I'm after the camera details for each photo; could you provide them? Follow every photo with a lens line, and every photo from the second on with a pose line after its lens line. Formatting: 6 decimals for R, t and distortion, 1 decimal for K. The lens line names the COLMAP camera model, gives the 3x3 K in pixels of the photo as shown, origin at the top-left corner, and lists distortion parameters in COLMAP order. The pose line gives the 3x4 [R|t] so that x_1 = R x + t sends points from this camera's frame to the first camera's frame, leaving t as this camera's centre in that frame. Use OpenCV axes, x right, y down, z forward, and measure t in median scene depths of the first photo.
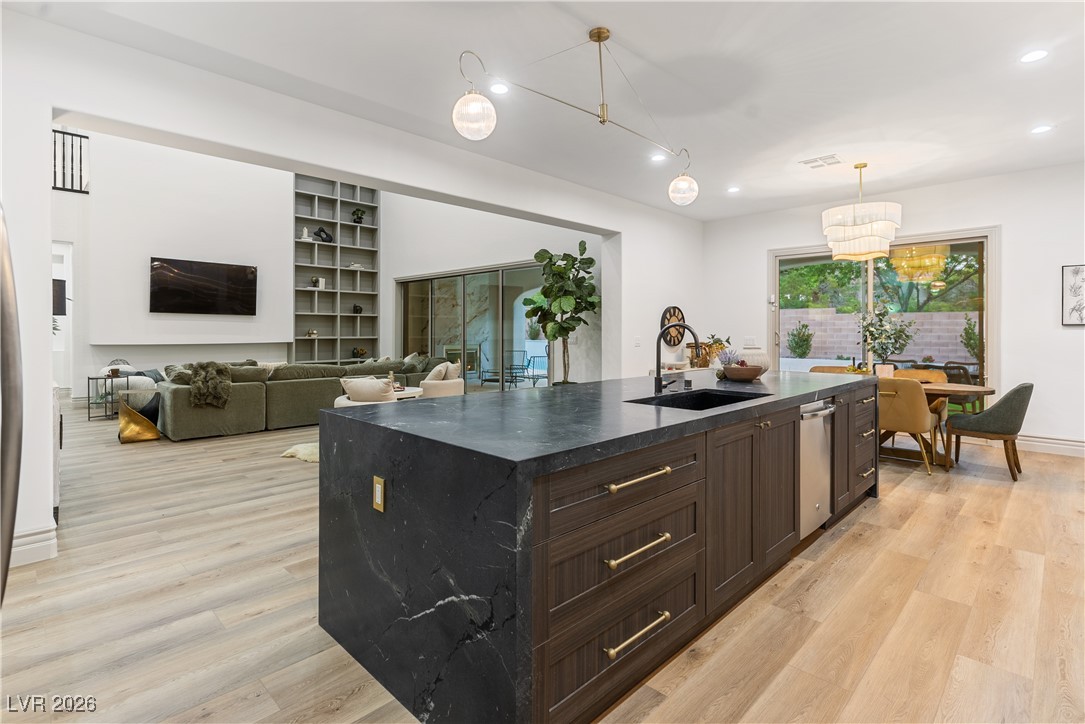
lens RADIAL K [[530.6, 0, 546.5], [0, 530.6, 331.1], [0, 0, 1]] dist [0.003938, -0.001141]
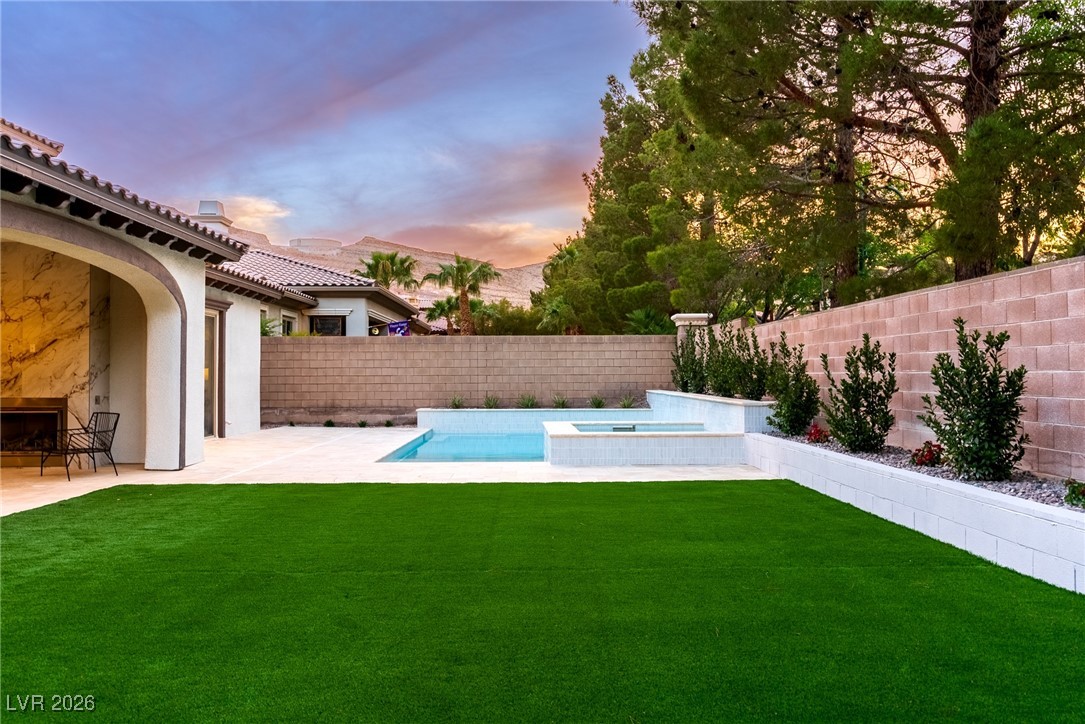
lens RADIAL K [[850.8, 0, 533.7], [0, 850.8, 358.8], [0, 0, 1]] dist [0.009371, -0.004466]
pose [[0.718399, -0.019318, -0.695363, 0.961822], [0.004862, 0.999729, -0.022750, 0.011735], [0.695614, 0.012963, 0.718299, 0.958051]]
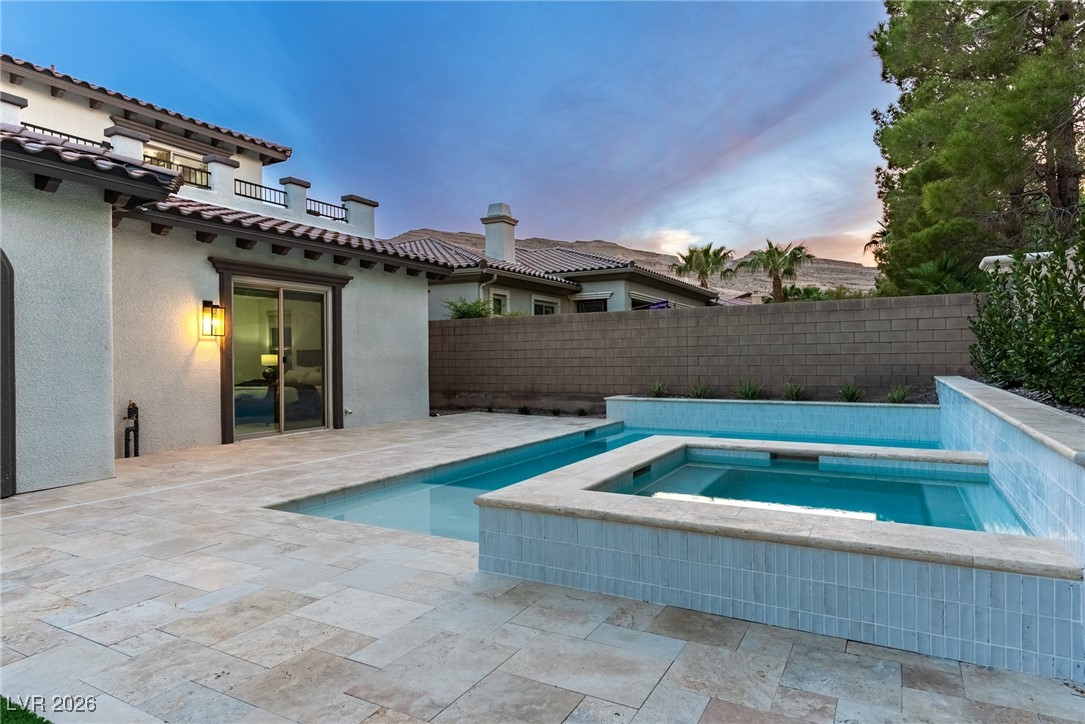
lens RADIAL K [[614.0, 0, 553.5], [0, 614.0, 354.3], [0, 0, 1]] dist [0.011822, -0.001432]
pose [[0.269676, -0.014407, -0.962843, 0.548941], [0.009595, 0.999879, -0.012274, 0.012170], [0.962903, -0.005928, 0.269781, 1.715452]]
